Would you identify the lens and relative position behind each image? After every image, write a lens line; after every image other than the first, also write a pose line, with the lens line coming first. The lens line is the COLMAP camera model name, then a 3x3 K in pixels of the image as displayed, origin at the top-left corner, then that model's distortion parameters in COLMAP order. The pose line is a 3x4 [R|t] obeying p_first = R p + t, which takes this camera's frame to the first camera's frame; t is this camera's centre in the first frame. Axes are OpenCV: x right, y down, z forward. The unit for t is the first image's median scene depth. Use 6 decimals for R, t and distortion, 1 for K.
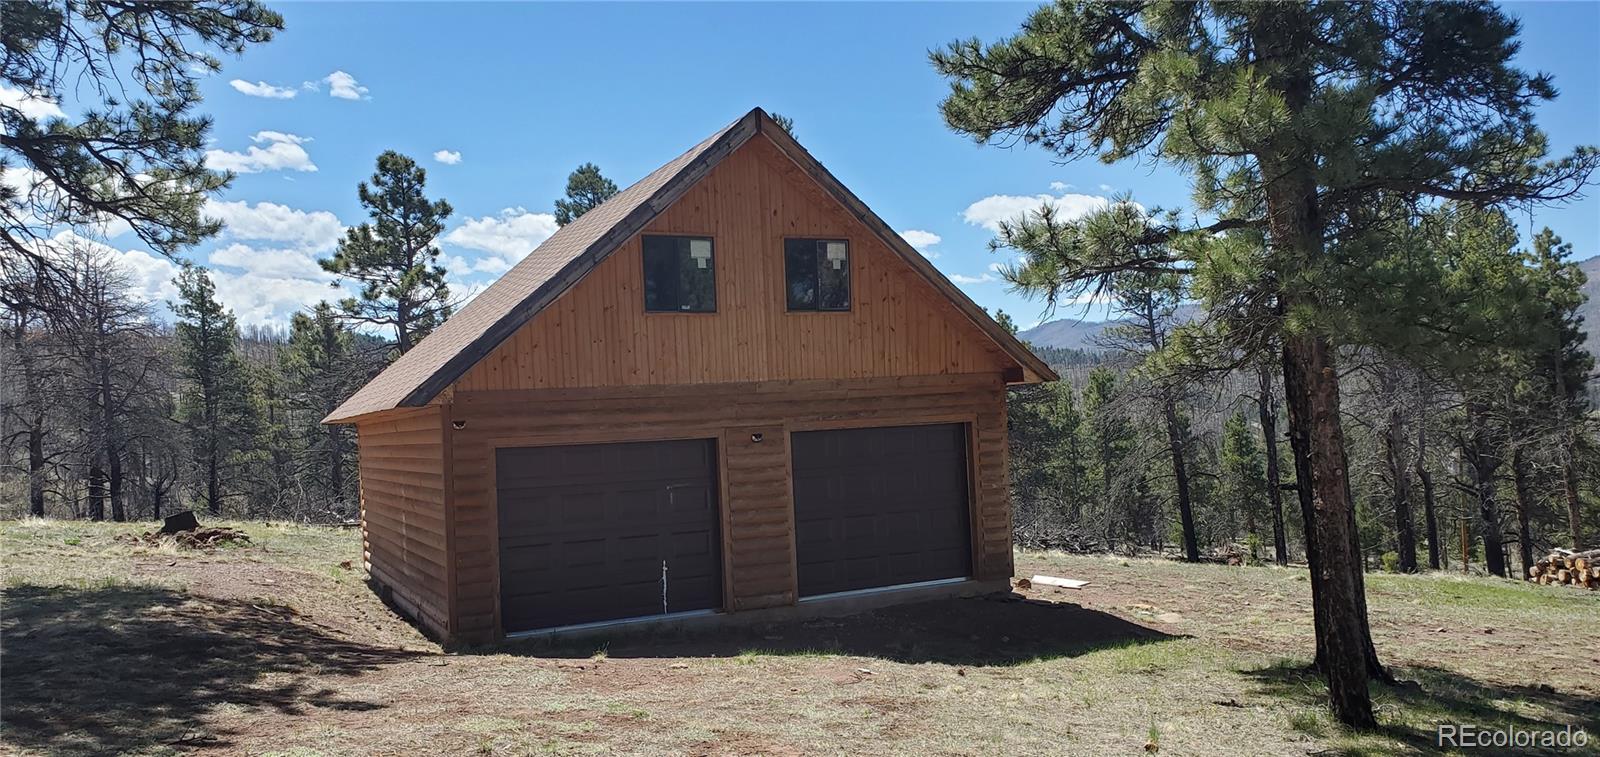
lens RADIAL K [[1156.9, 0, 868.6], [0, 1156.9, 424.1], [0, 0, 1]] dist [0.132687, -0.000931]
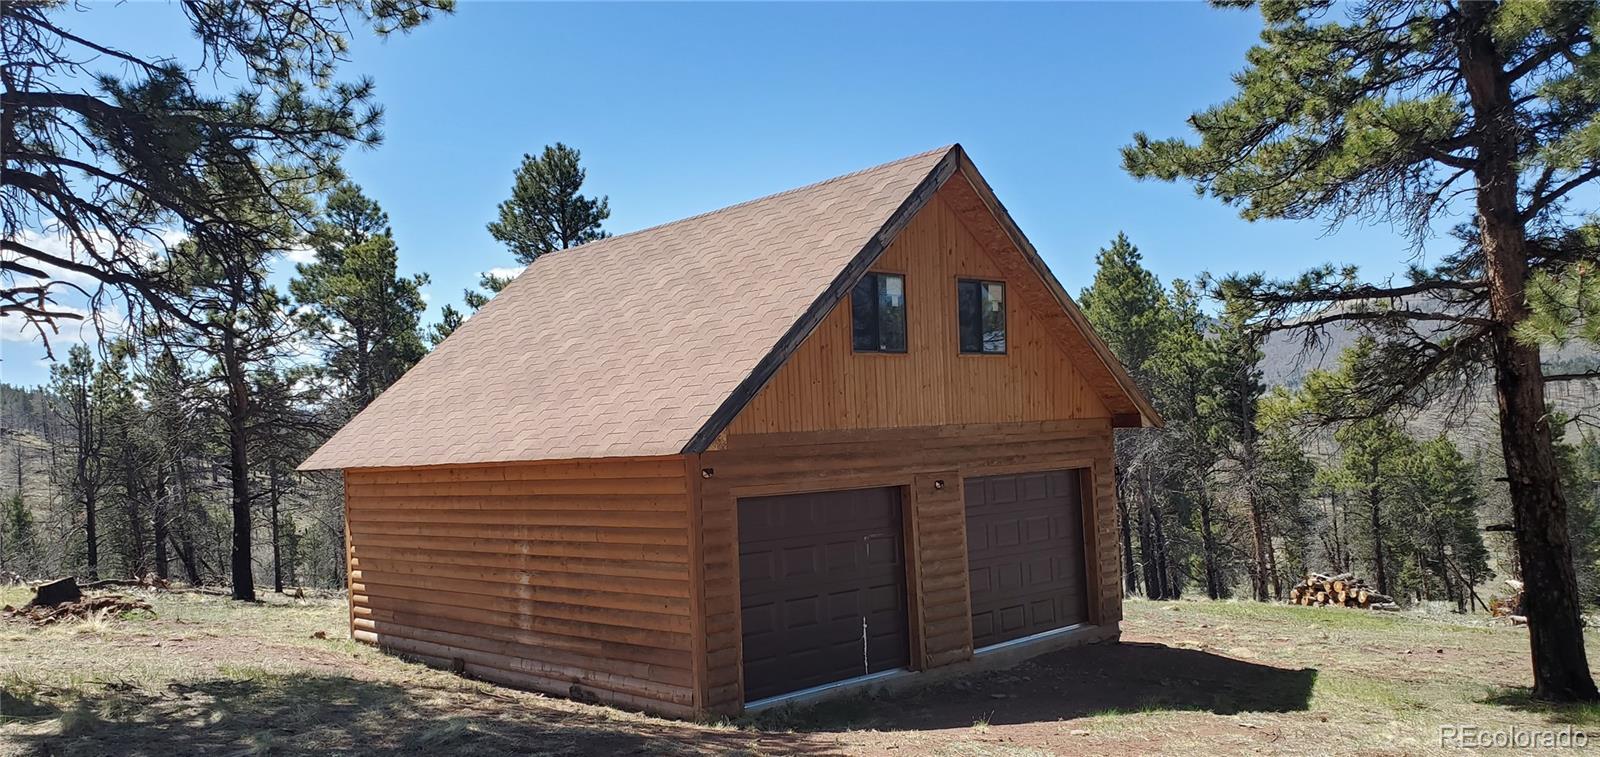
lens RADIAL K [[1156.9, 0, 868.6], [0, 1156.9, 424.1], [0, 0, 1]] dist [0.132687, -0.000931]
pose [[0.960809, 0.008389, 0.277084, -0.416410], [0.000707, 0.999465, -0.032711, -0.006767], [-0.277210, 0.031625, 0.960289, 0.095727]]
